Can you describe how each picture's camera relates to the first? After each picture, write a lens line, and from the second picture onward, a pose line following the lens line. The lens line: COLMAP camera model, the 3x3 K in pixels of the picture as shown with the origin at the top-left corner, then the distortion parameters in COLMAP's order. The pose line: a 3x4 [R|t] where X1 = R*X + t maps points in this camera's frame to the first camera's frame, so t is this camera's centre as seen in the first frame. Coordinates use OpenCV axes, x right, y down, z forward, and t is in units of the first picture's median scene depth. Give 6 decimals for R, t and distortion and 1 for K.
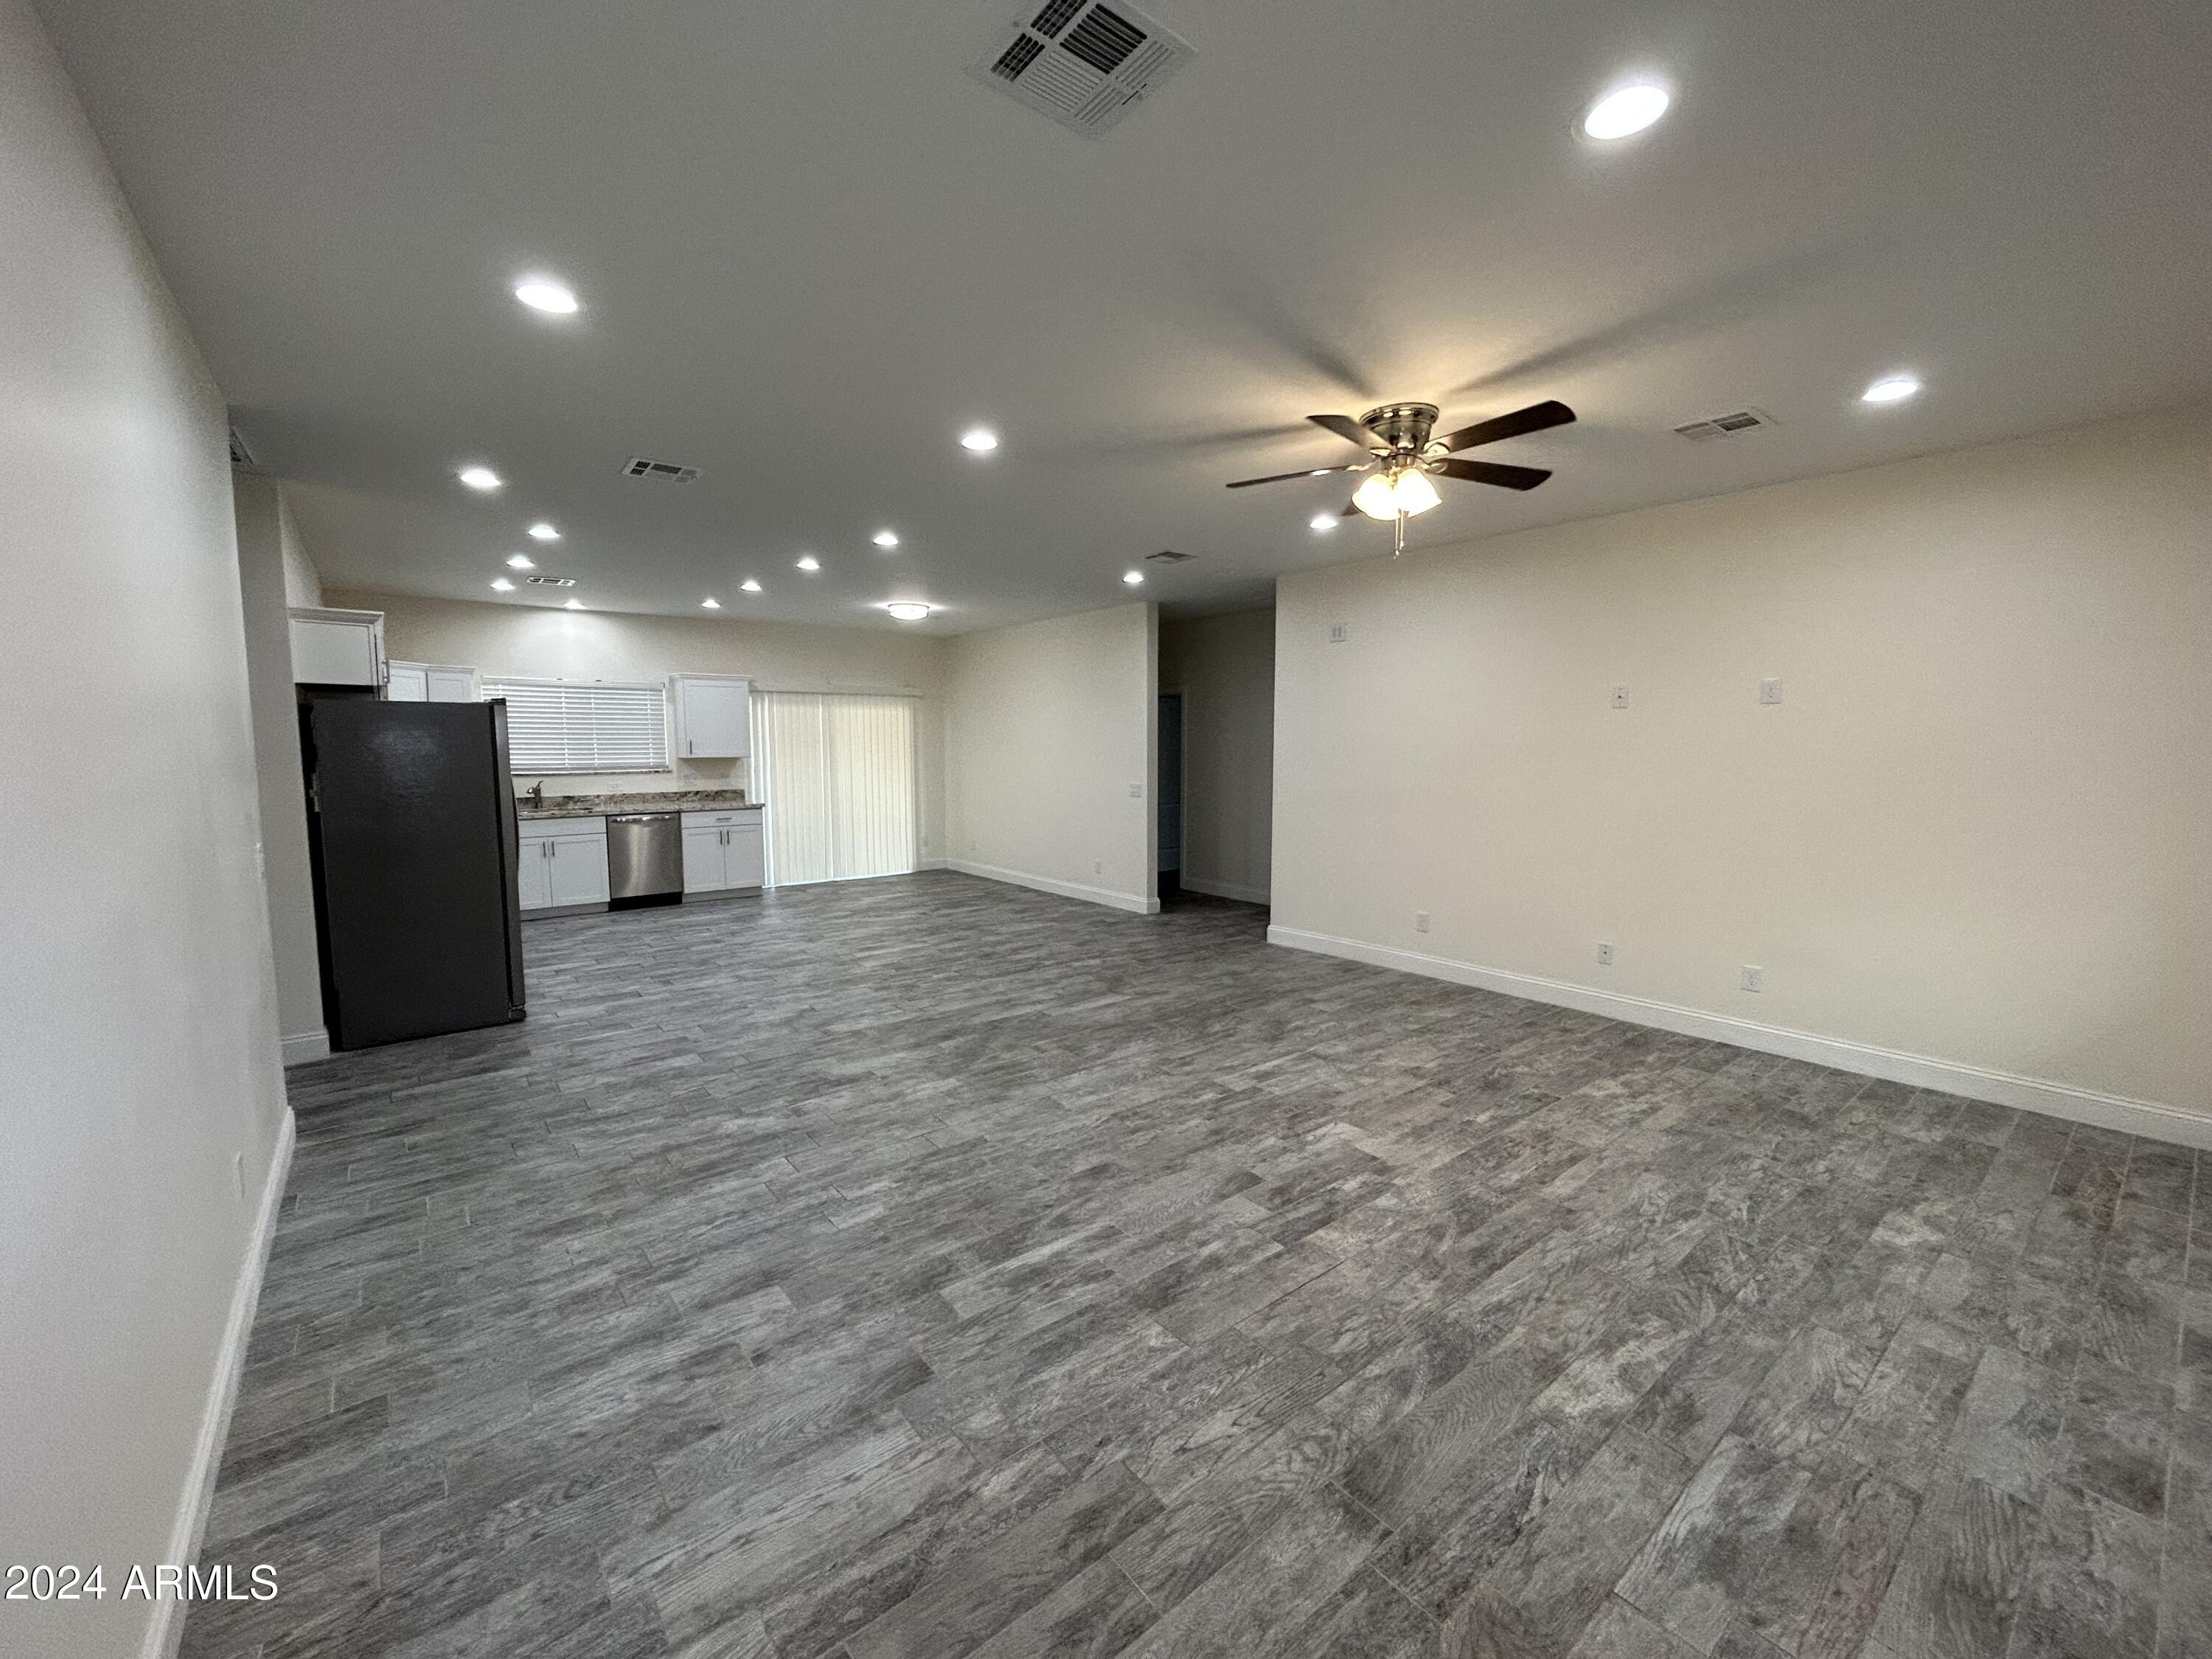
lens RADIAL K [[898.0, 0, 1111.1], [0, 898.0, 809.6], [0, 0, 1]] dist [-0.000553, 0.000040]
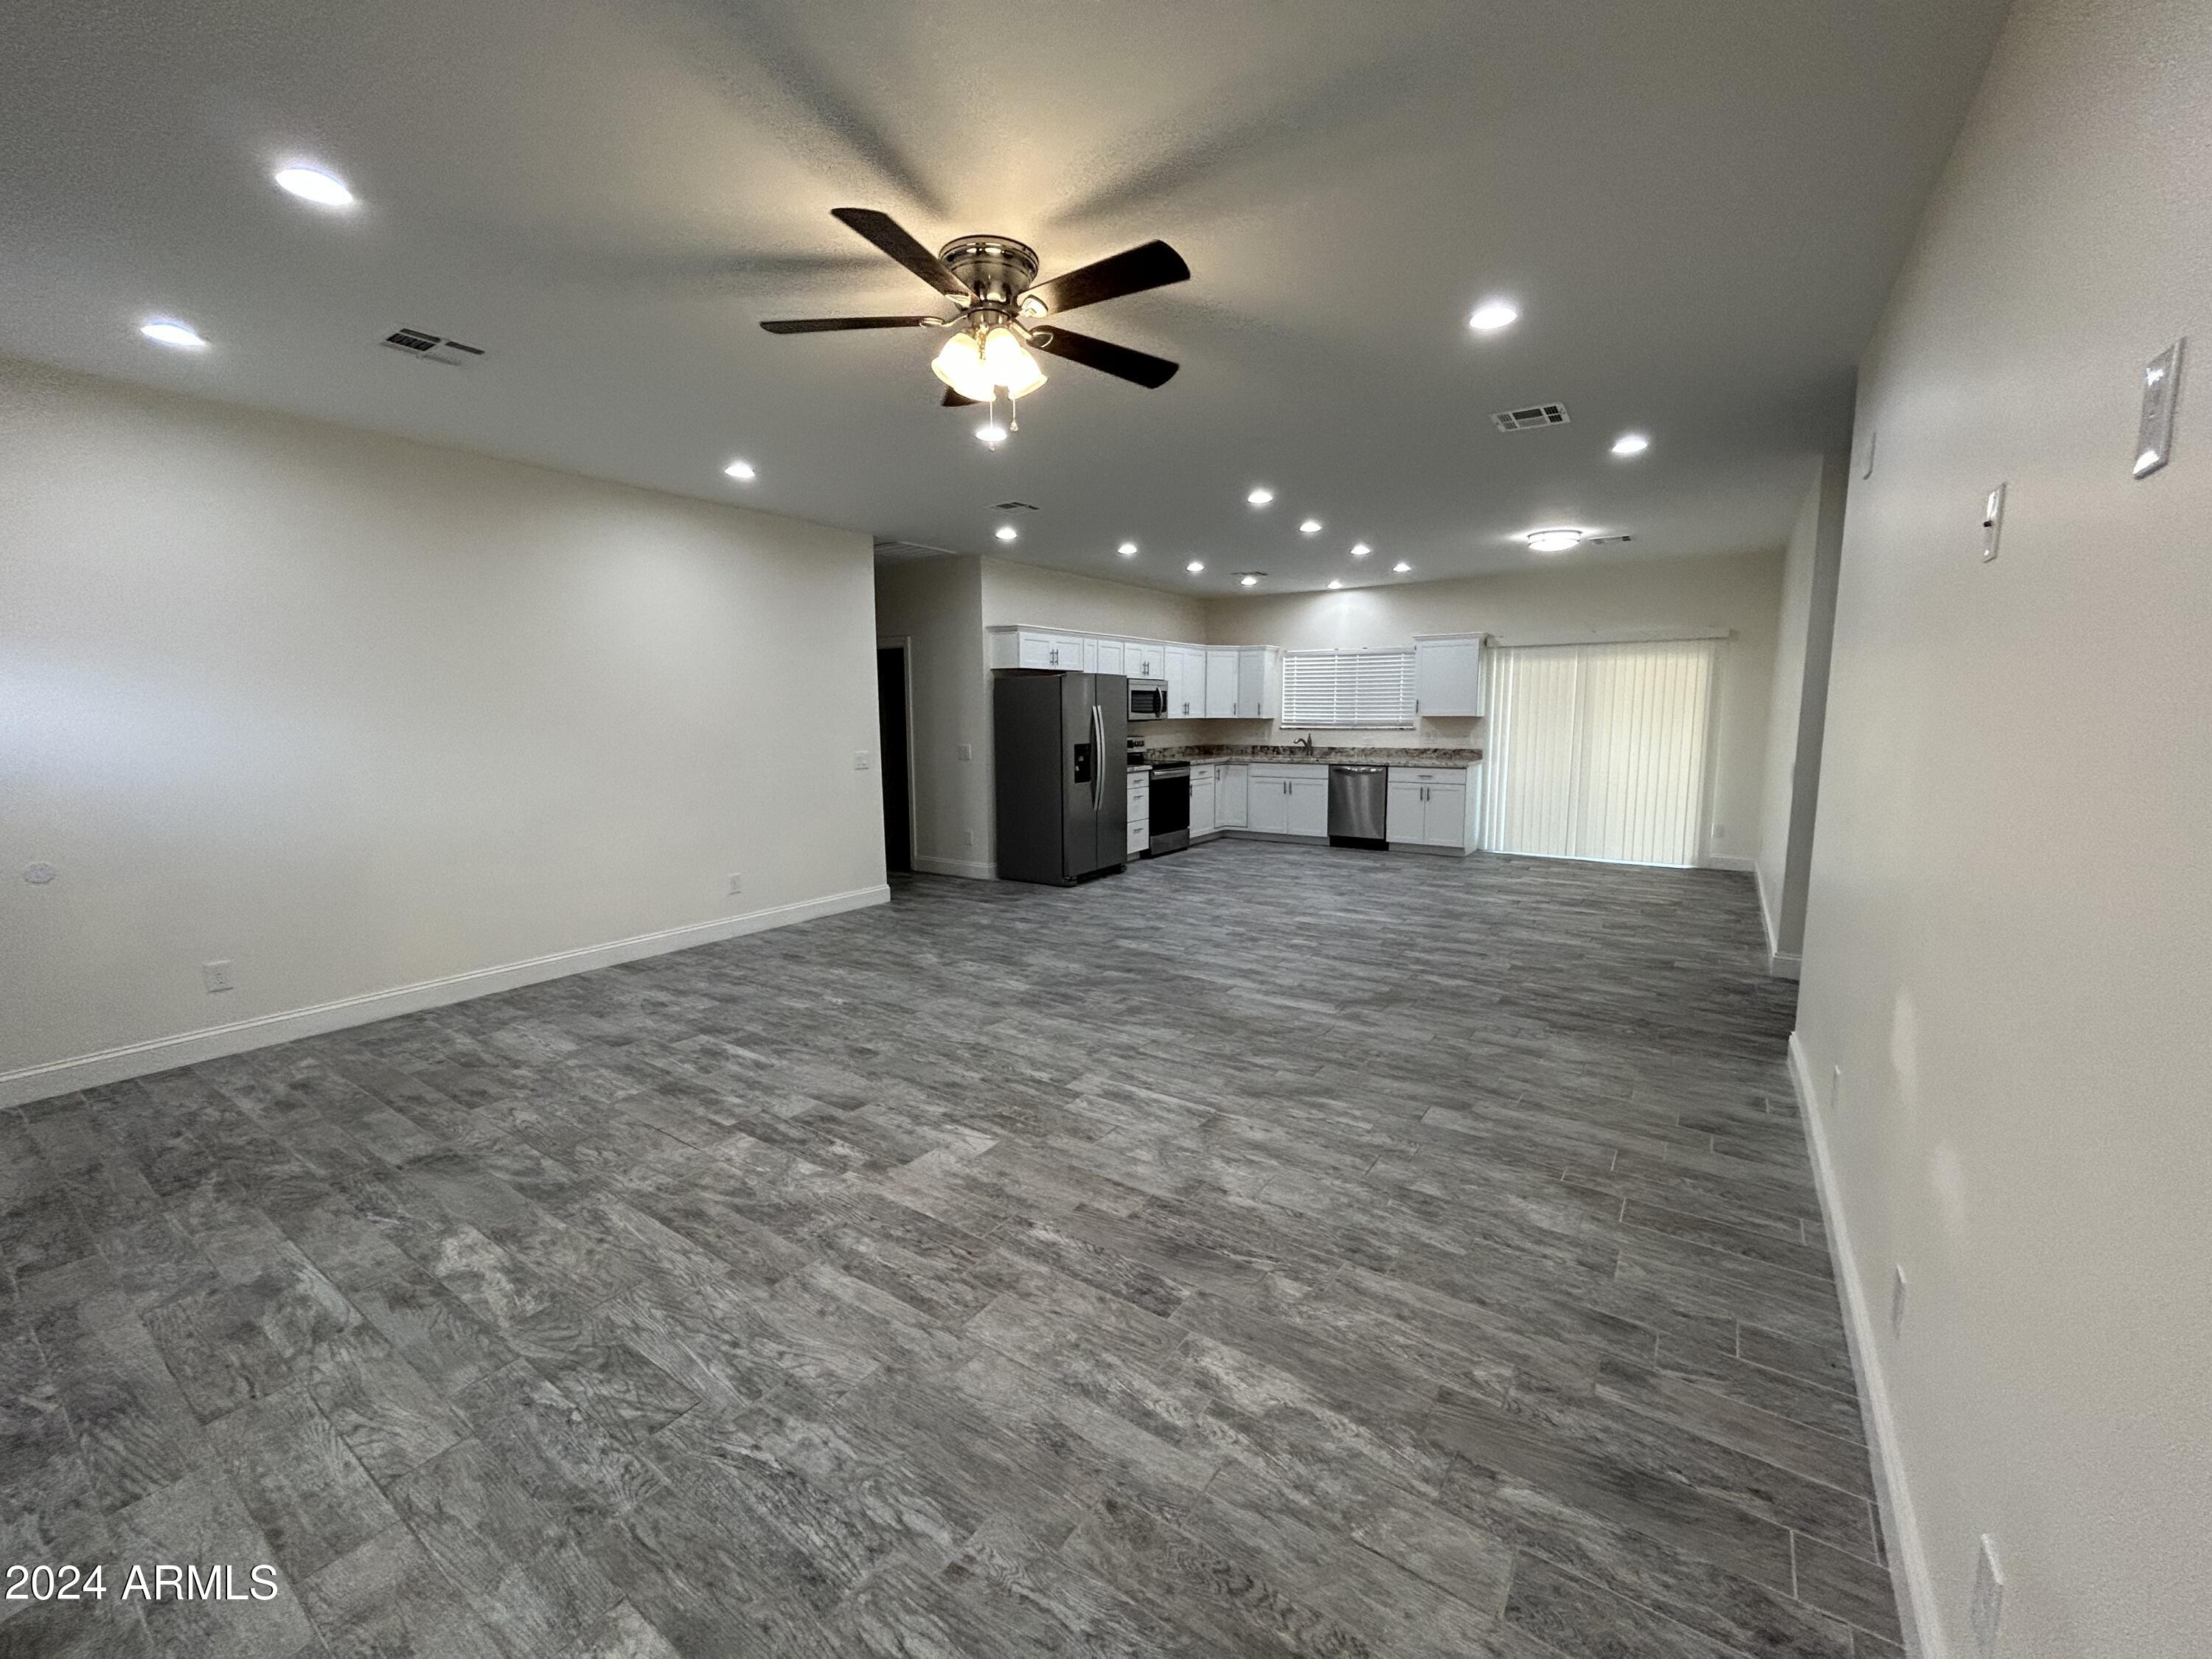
lens RADIAL K [[889.7, 0, 1106.0], [0, 889.7, 829.5], [0, 0, 1]] dist [-0.000621, 0.000271]
pose [[0.286811, 0.127953, -0.949404, 1.081896], [-0.066592, 0.991306, 0.113483, -0.049817], [0.955670, 0.030675, 0.292838, 0.868101]]
